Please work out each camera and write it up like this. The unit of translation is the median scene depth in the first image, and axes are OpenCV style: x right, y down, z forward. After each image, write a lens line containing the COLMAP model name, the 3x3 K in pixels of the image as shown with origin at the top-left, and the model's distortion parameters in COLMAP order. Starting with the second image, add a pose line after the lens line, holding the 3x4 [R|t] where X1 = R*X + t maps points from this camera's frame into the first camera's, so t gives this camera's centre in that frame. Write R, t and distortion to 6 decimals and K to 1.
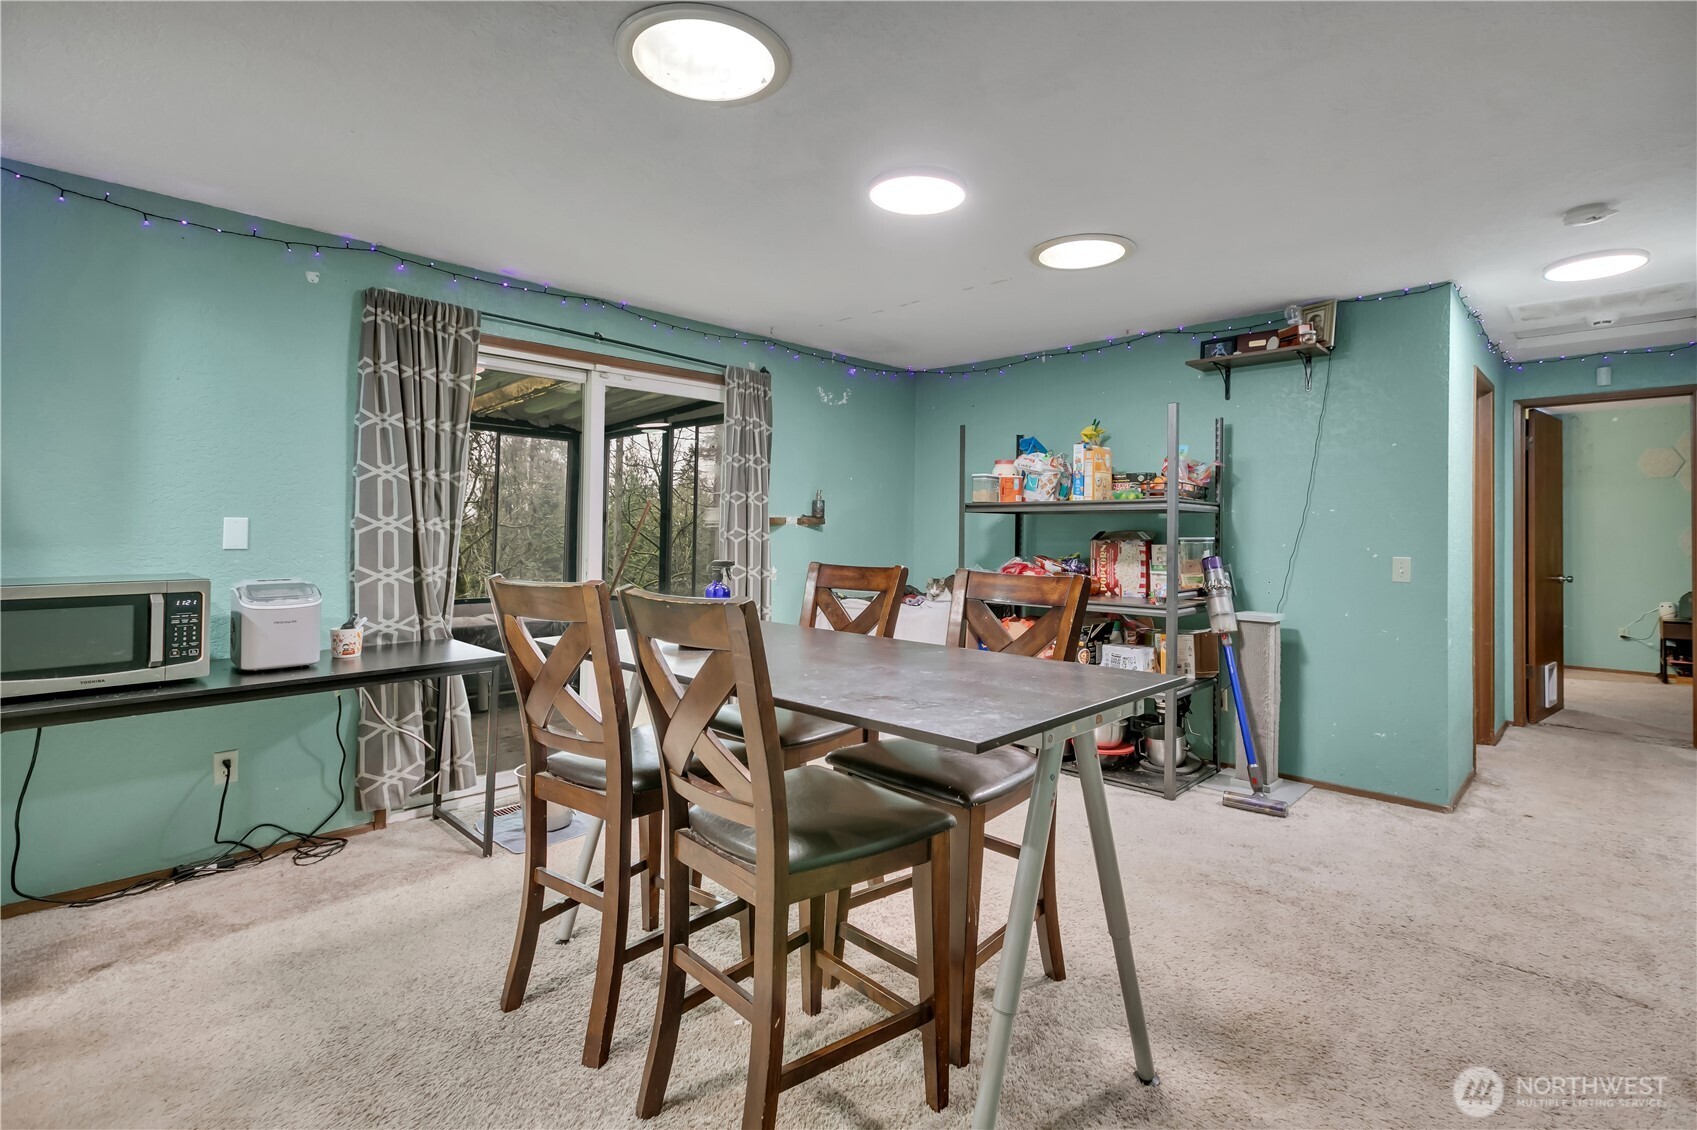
lens RADIAL K [[764.9, 0, 848.4], [0, 764.9, 516.3], [0, 0, 1]] dist [-0.000526, -0.000010]
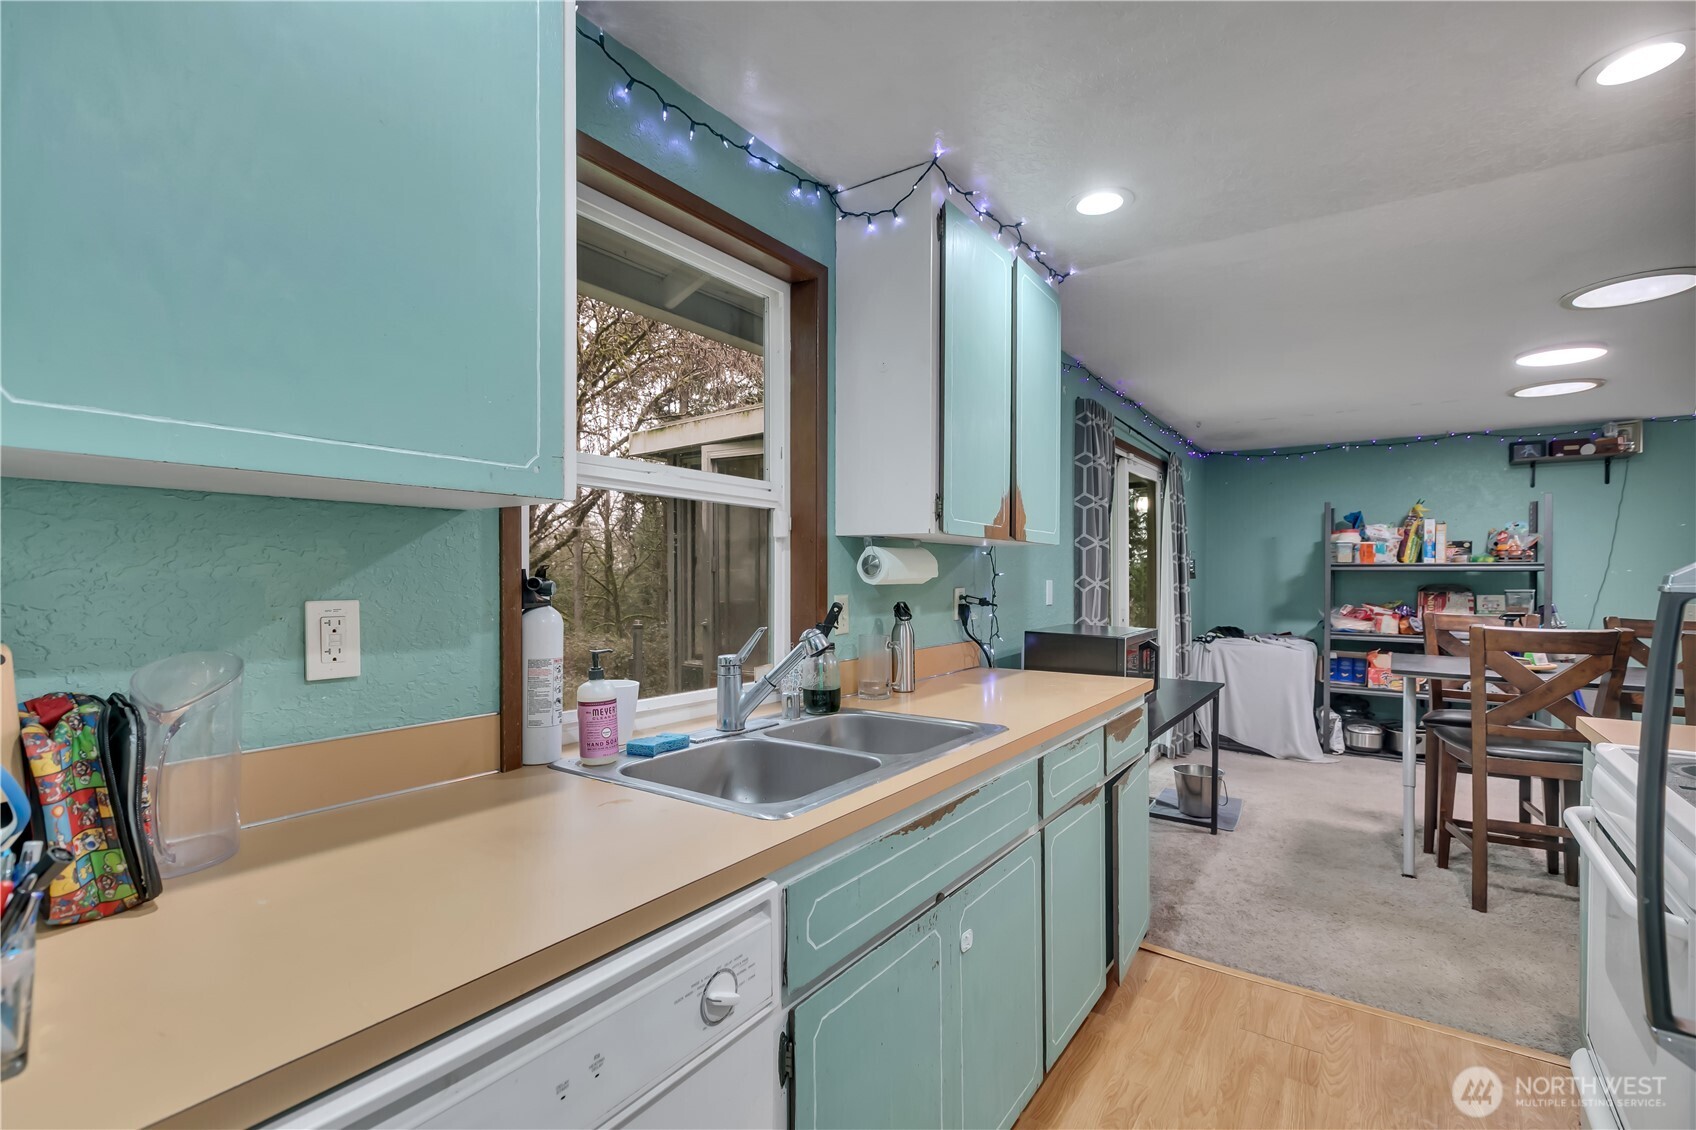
lens RADIAL K [[771.2, 0, 845.5], [0, 771.2, 583.0], [0, 0, 1]] dist [0.000514, 0.000500]
pose [[0.985208, -0.007743, 0.171189, -0.921826], [0.004108, 0.999759, 0.021579, -0.017675], [-0.171315, -0.020557, 0.985002, -0.138144]]
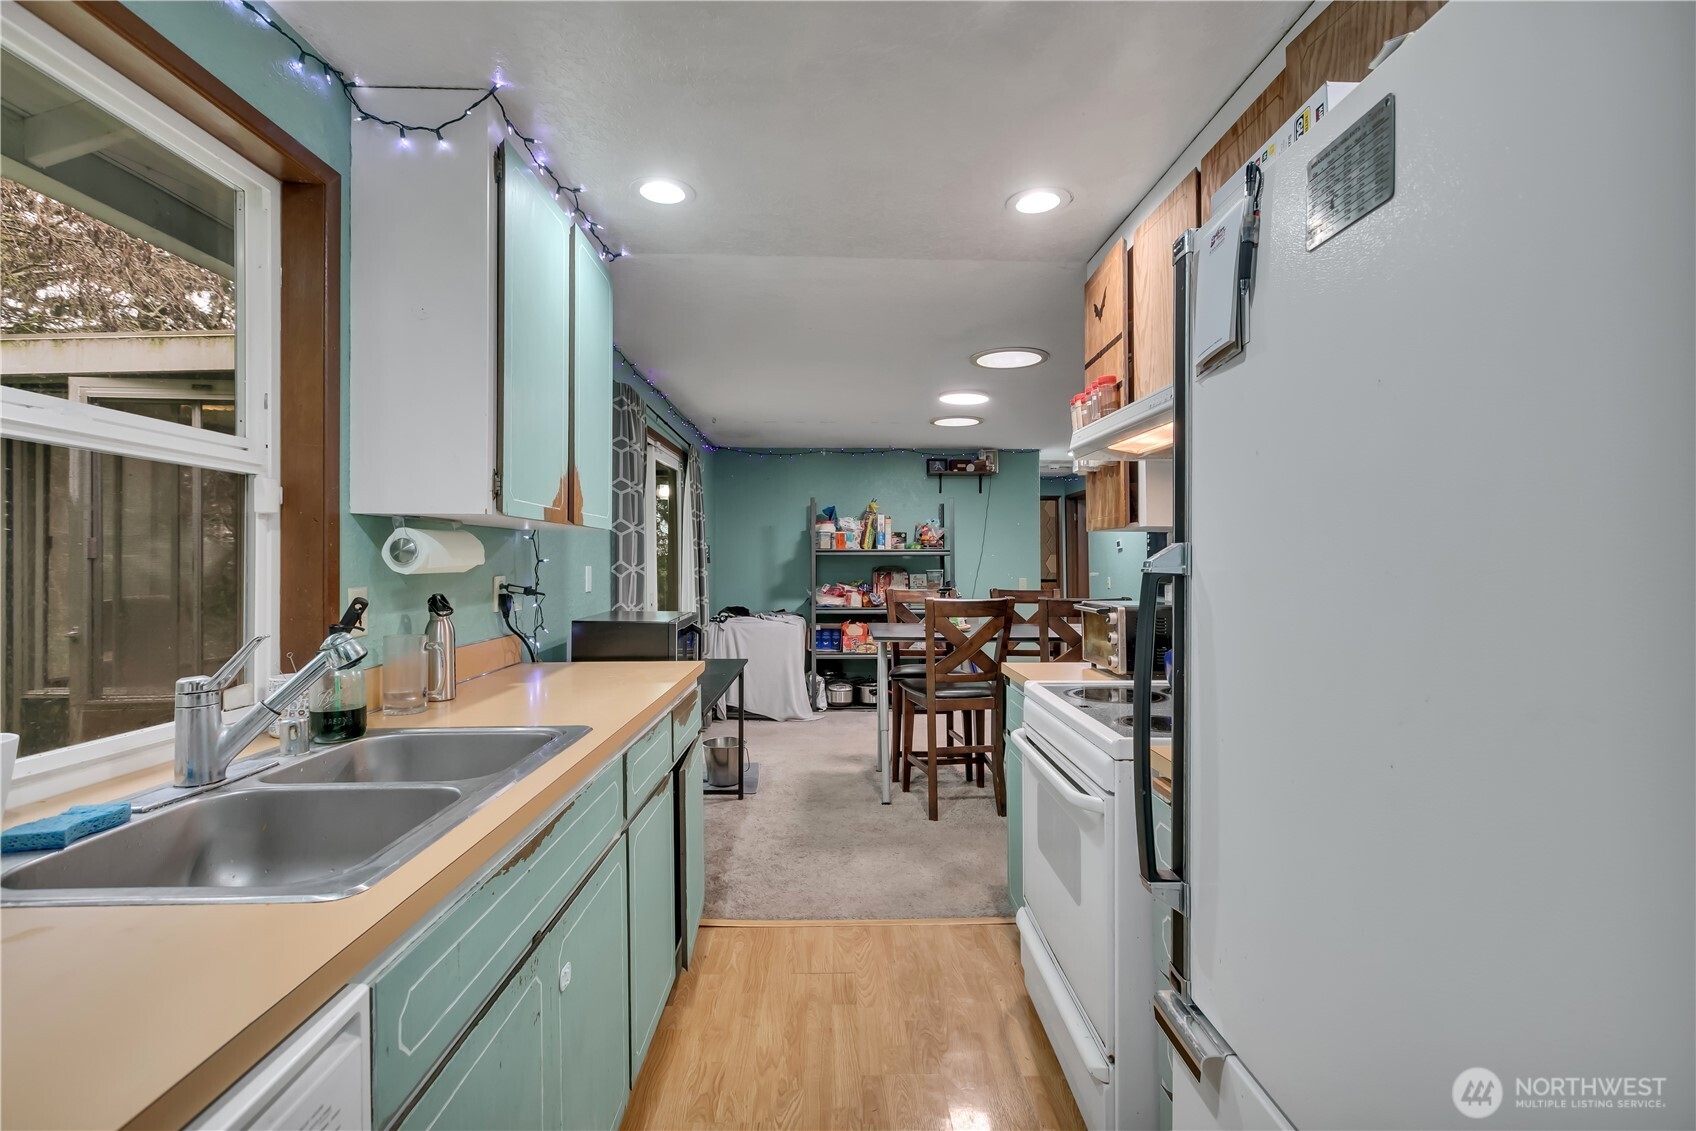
lens RADIAL K [[768.6, 0, 850.2], [0, 768.6, 551.4], [0, 0, 1]] dist [-0.000303, 0.000275]
pose [[0.687531, -0.002135, 0.726152, -0.958078], [0.000780, 0.999997, 0.002202, -0.018786], [-0.726155, -0.000948, 0.687531, -0.095982]]
